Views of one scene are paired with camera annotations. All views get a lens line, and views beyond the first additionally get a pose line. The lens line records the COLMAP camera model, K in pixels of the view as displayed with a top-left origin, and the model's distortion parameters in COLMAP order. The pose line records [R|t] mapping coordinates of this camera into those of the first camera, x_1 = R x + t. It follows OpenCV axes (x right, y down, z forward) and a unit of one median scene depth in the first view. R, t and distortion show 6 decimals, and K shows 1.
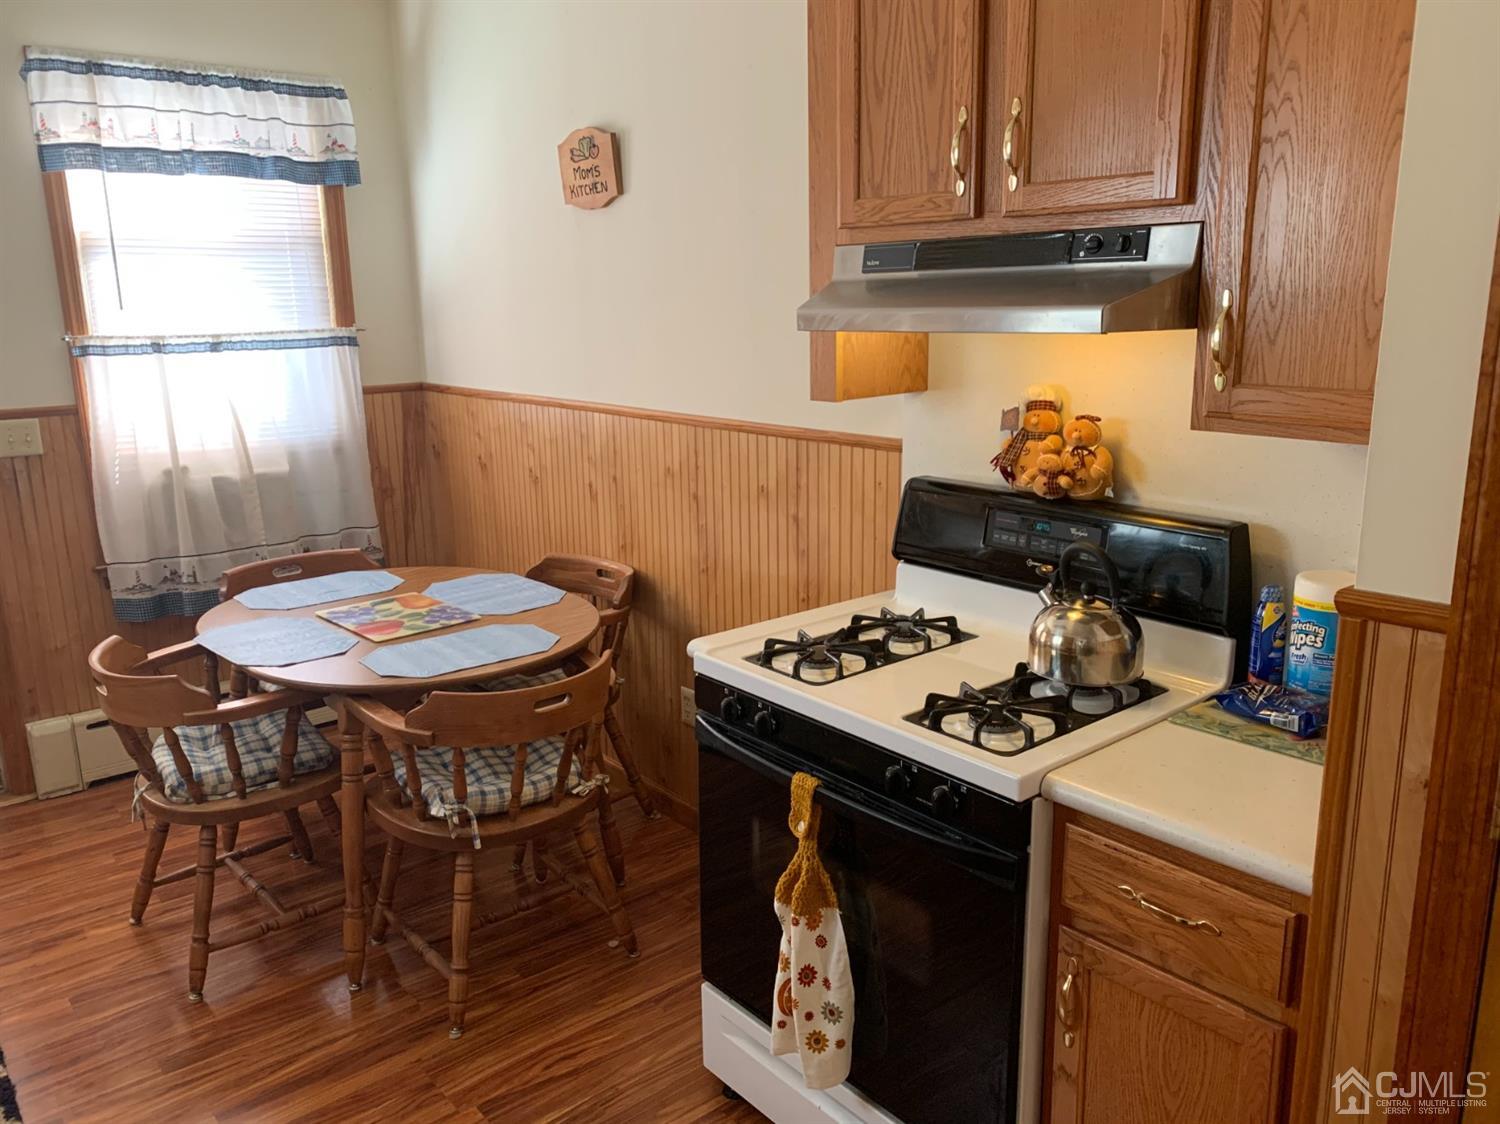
lens RADIAL K [[1160.4, 0, 735.6], [0, 1160.4, 559.4], [0, 0, 1]] dist [0.047230, -0.037121]
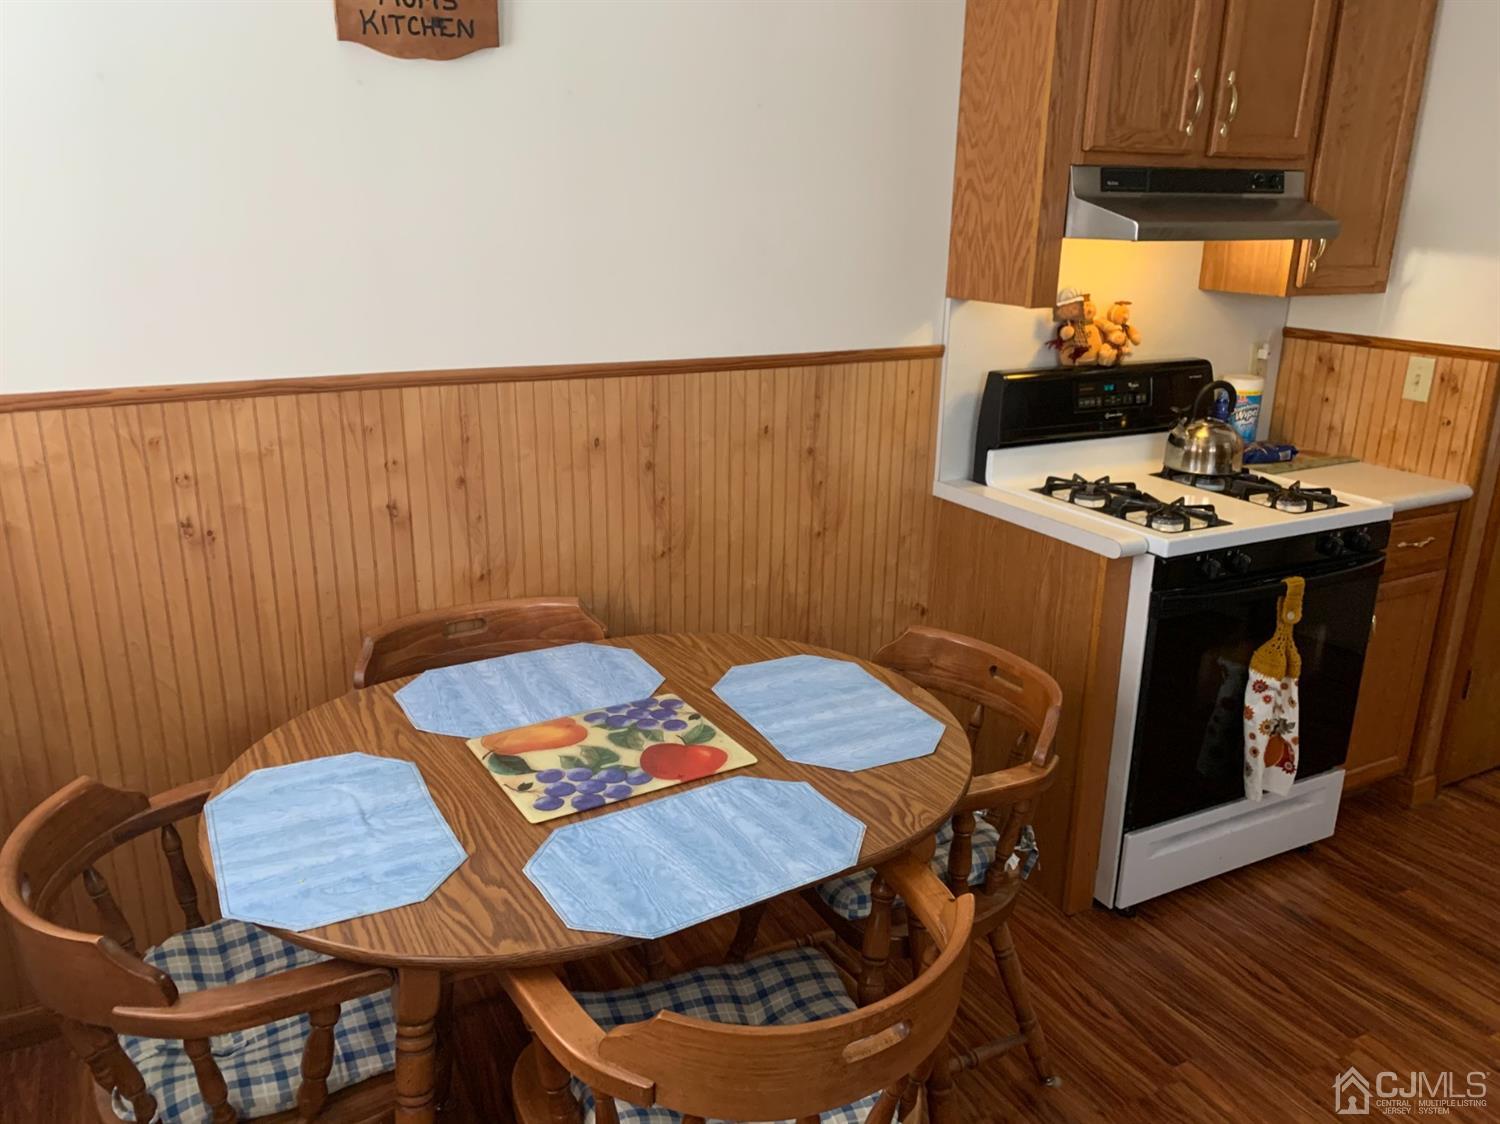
lens RADIAL K [[1160.4, 0, 741.7], [0, 1160.4, 562.5], [0, 0, 1]] dist [0.047230, -0.037121]
pose [[0.192034, -0.272608, 0.942766, -0.831459], [0.206287, 0.950396, 0.232795, -0.171797], [-0.959463, 0.149776, 0.238744, 0.802329]]
